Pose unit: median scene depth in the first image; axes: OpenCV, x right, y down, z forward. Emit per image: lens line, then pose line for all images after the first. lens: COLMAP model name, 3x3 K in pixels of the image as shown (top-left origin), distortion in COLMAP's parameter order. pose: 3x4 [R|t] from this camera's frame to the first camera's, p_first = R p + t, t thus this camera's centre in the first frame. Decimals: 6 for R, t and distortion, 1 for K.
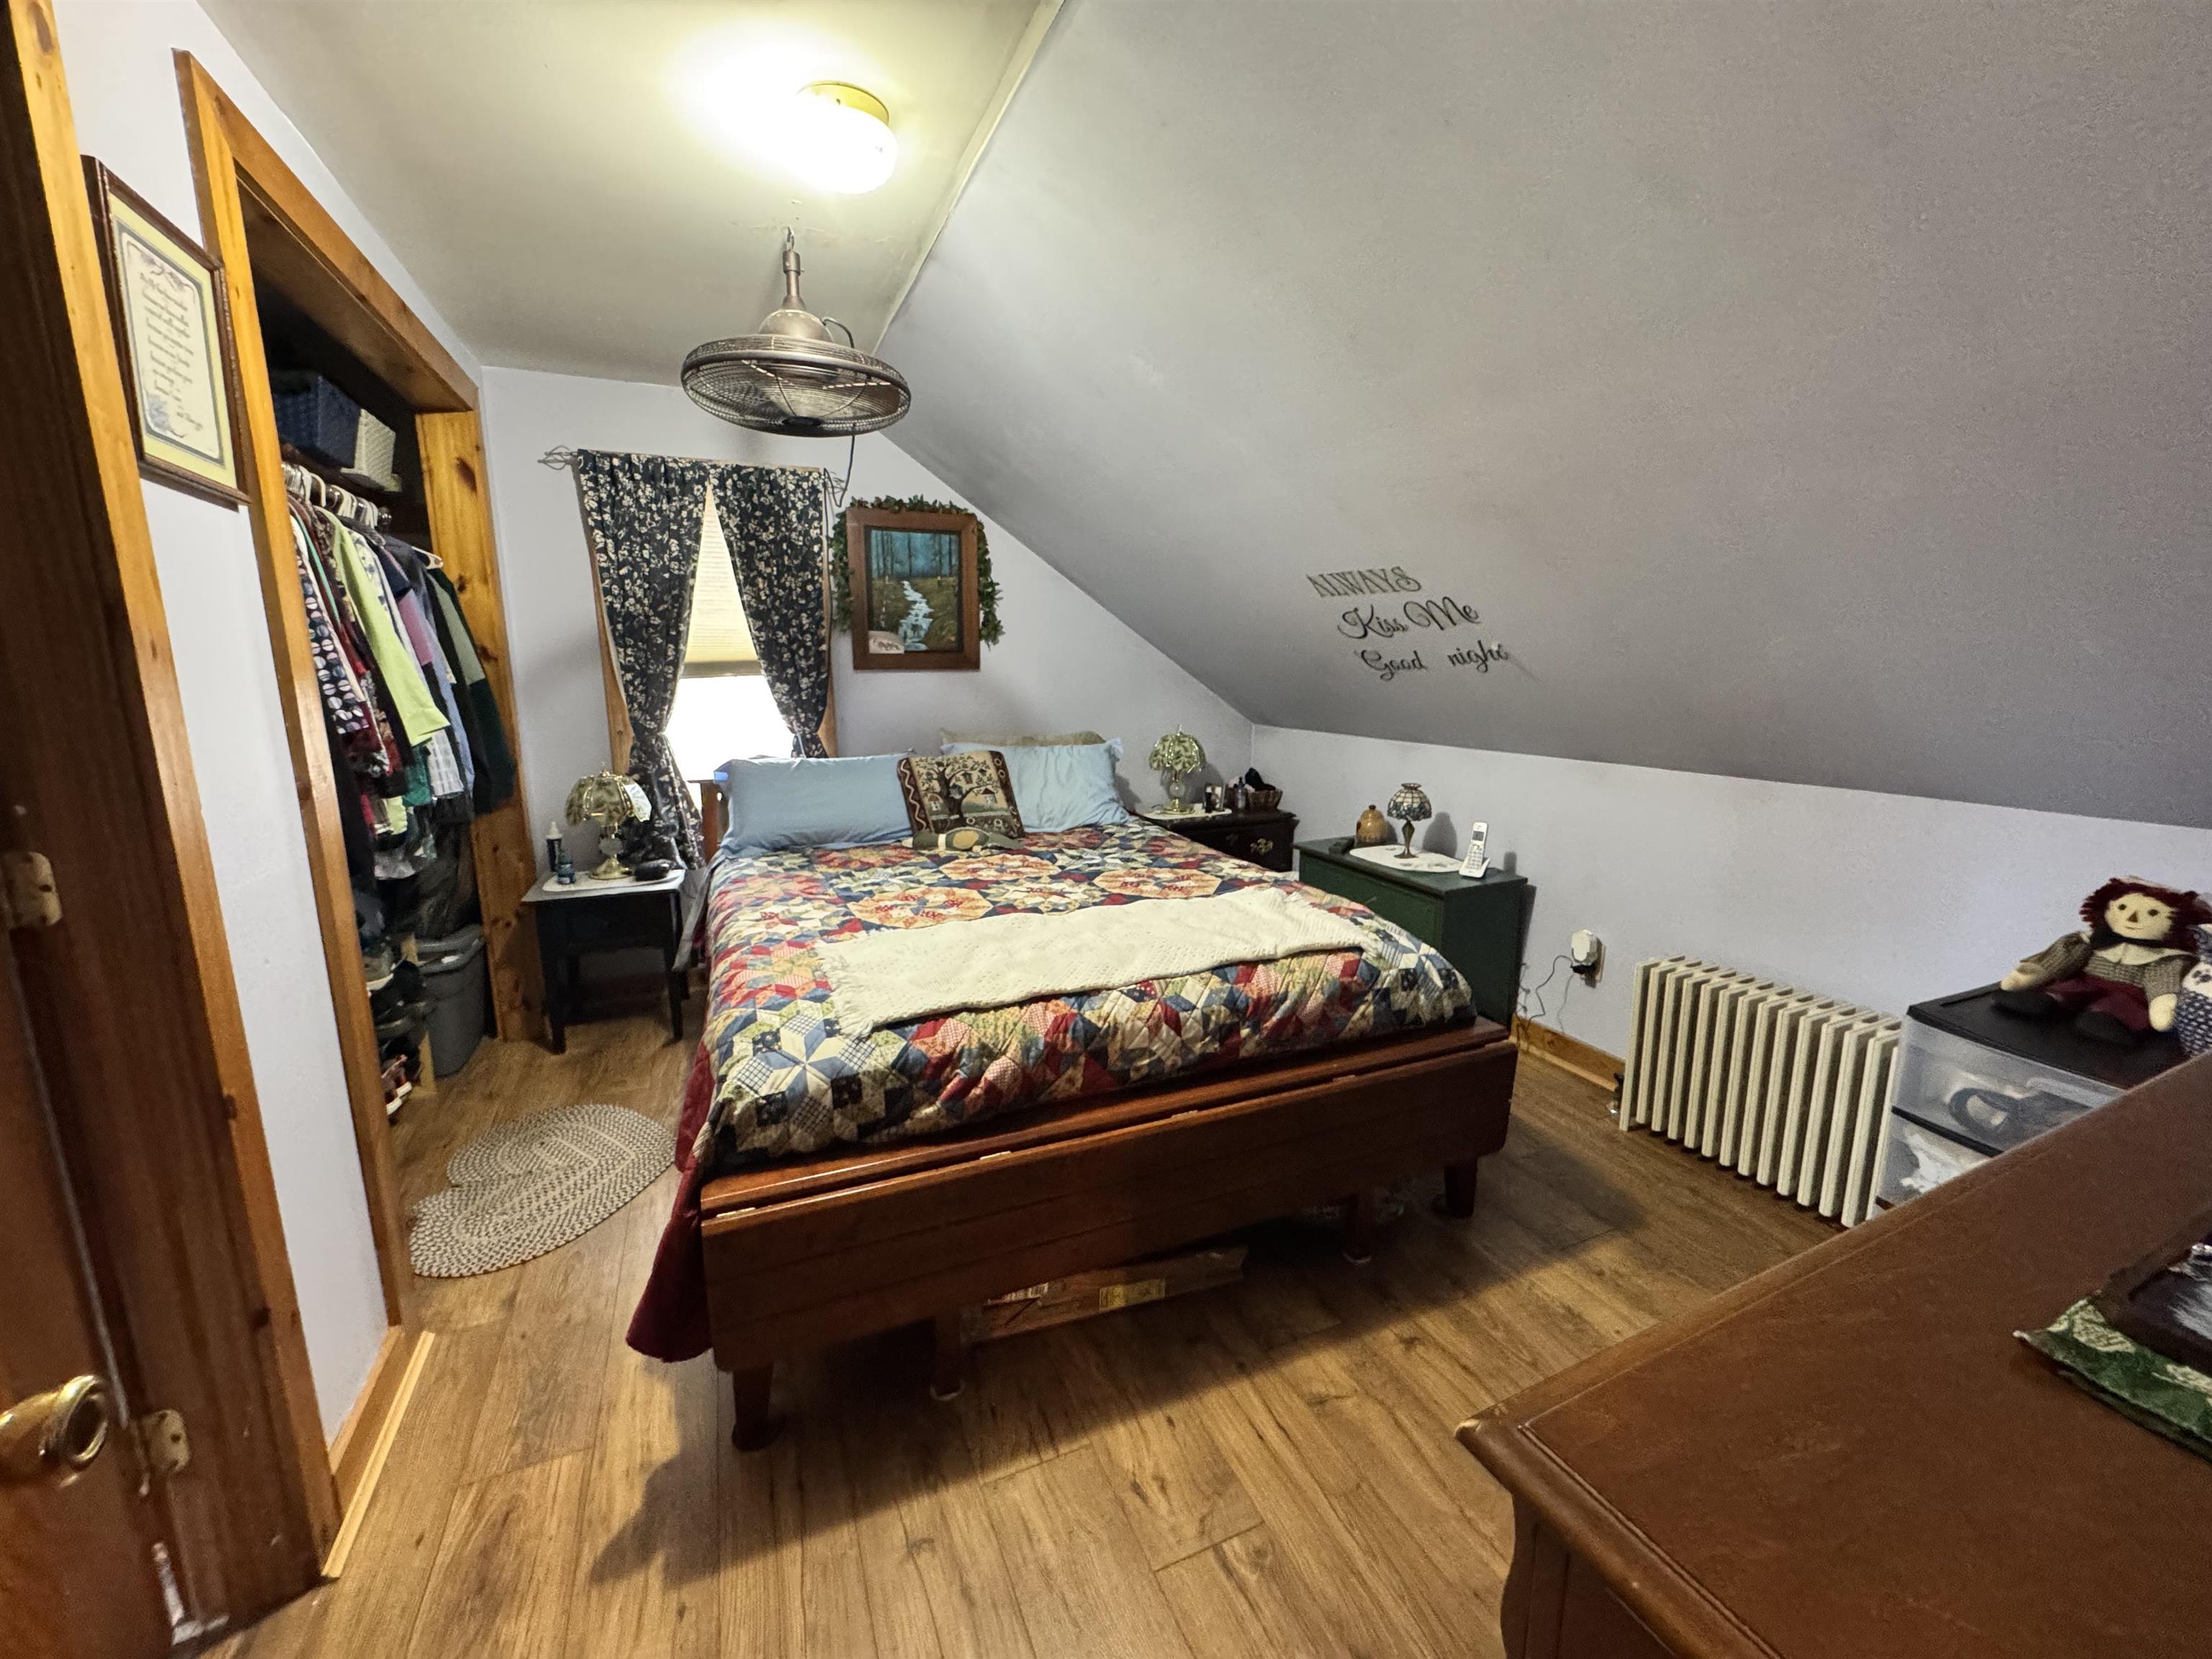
lens RADIAL K [[881.6, 0, 1112.8], [0, 881.6, 840.0], [0, 0, 1]] dist [-0.003354, -0.000363]
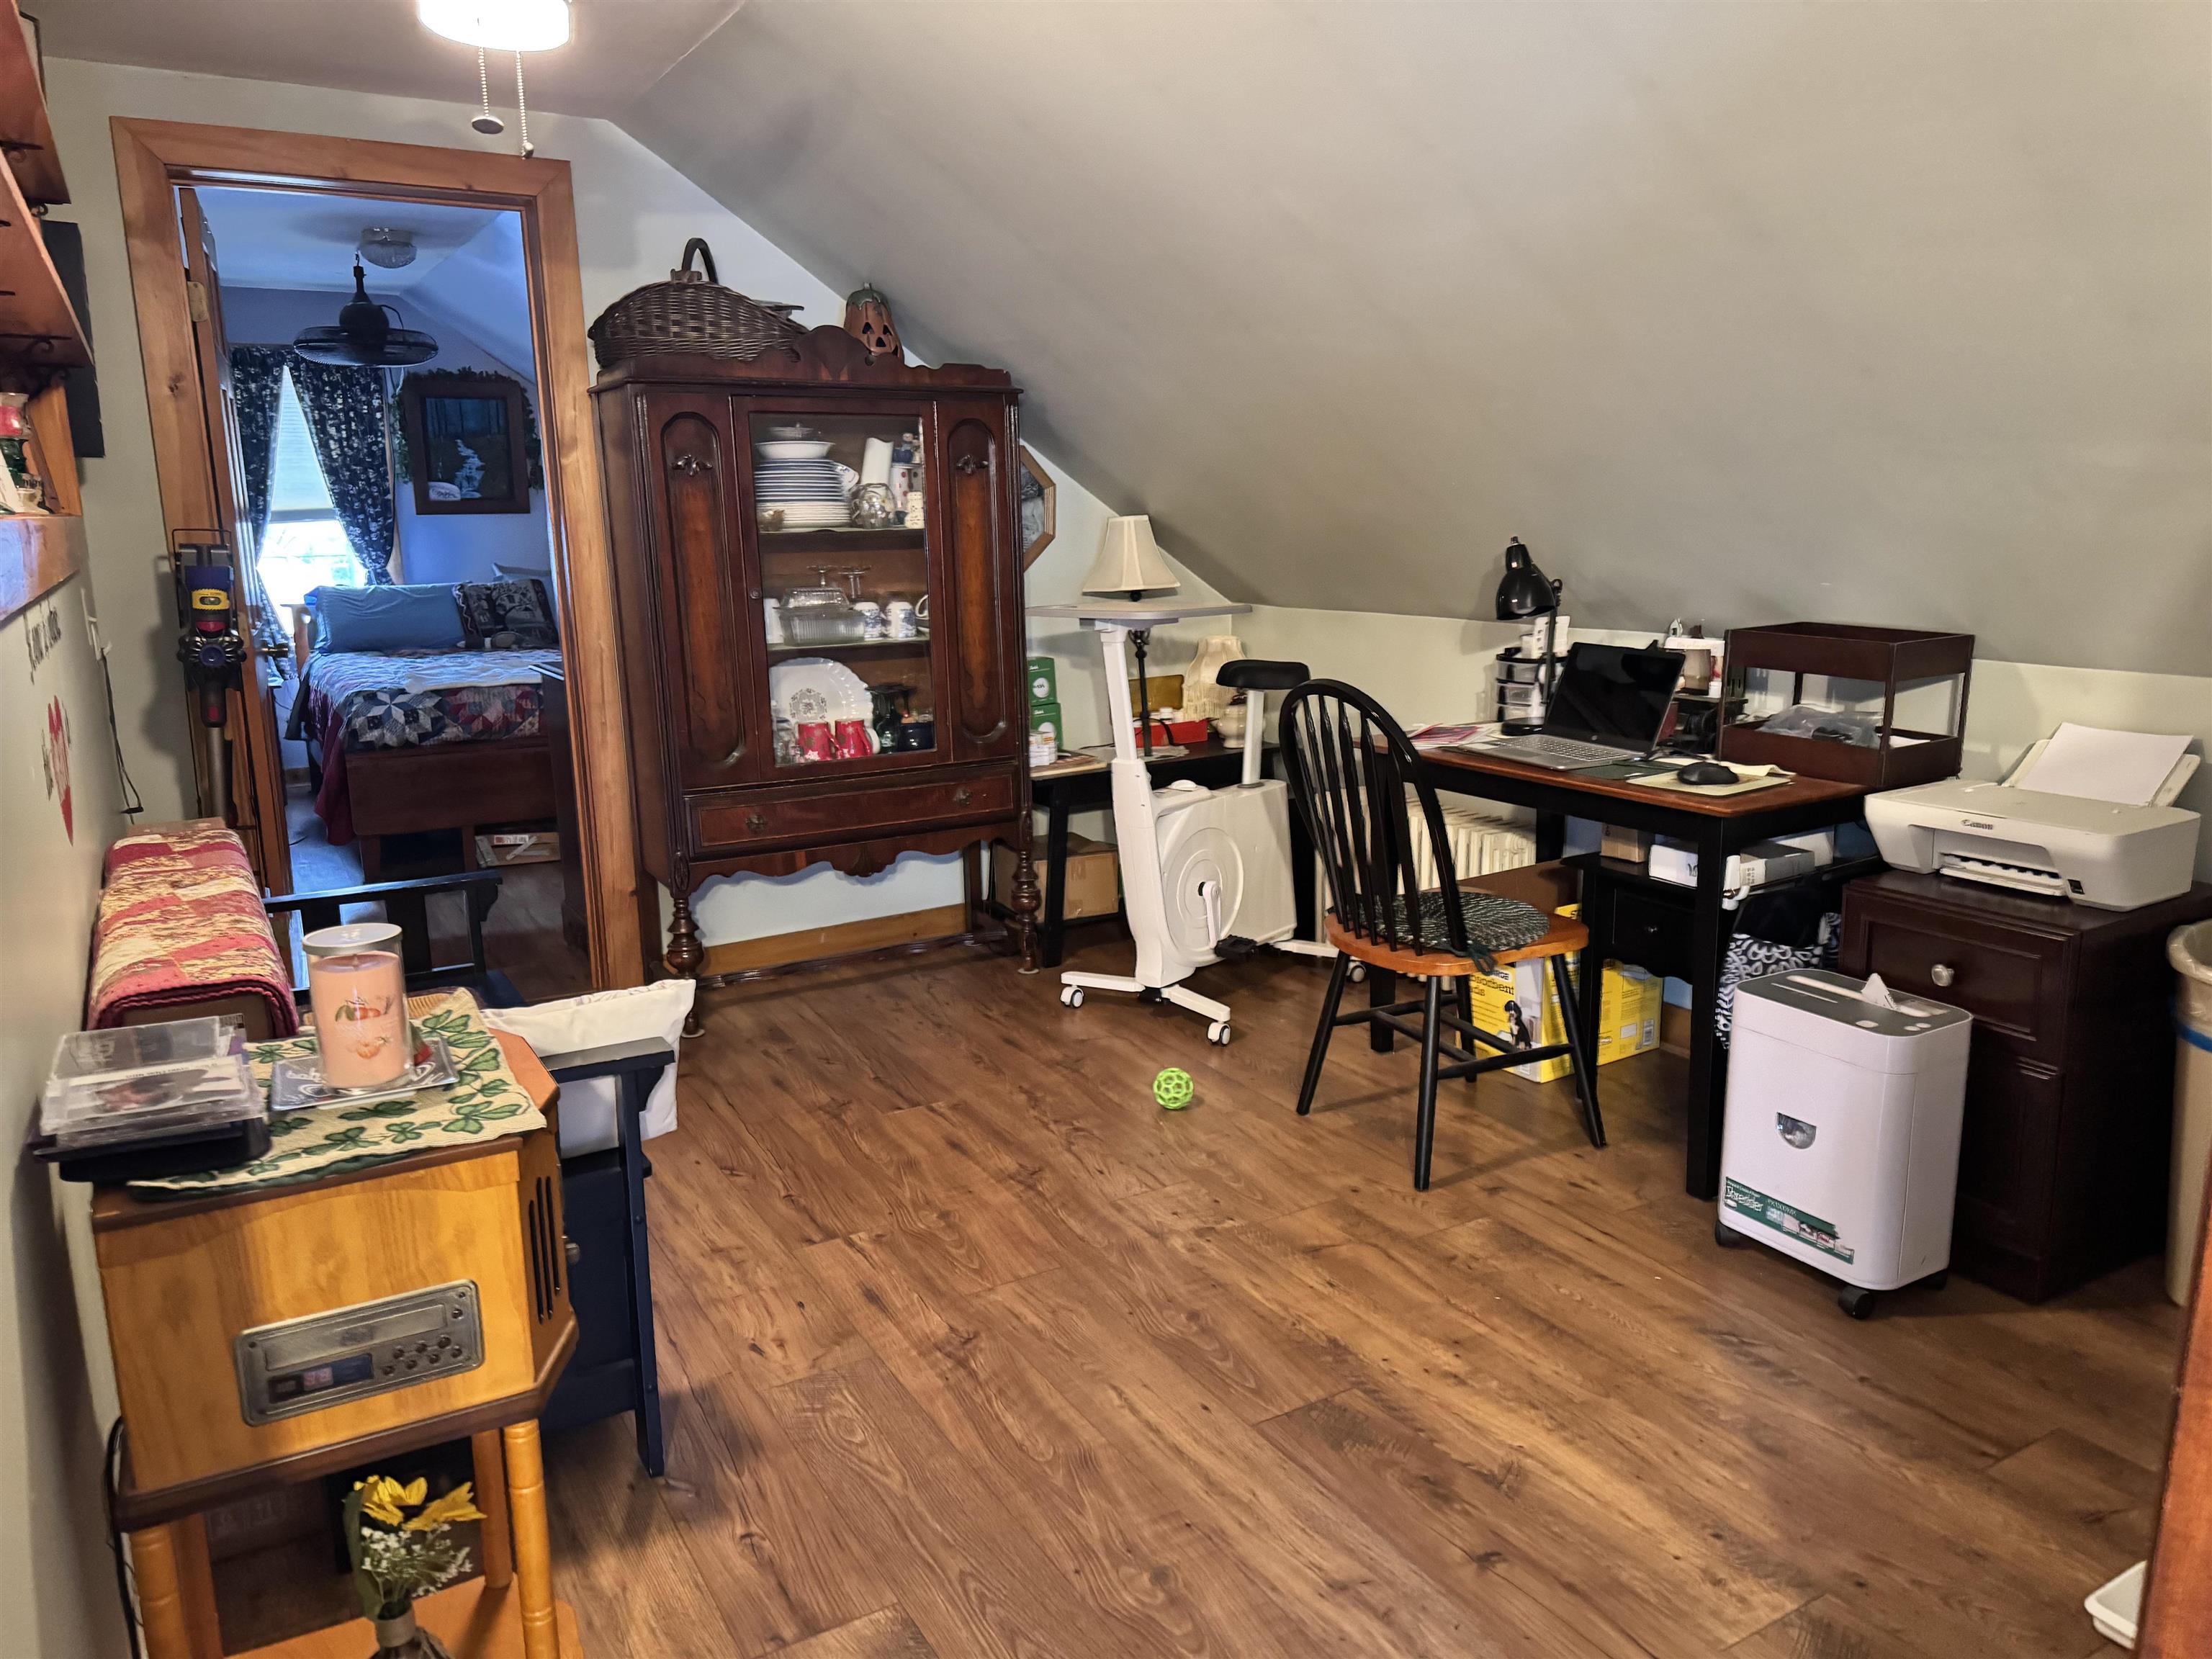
lens RADIAL K [[1576.8, 0, 1098.5], [0, 1576.8, 825.5], [0, 0, 1]] dist [0.030562, -0.002971]
pose [[0.994522, -0.034710, 0.098592, 0.421078], [0.033752, 0.999366, 0.011363, 0.246638], [-0.098924, -0.007973, 0.995063, -1.303929]]
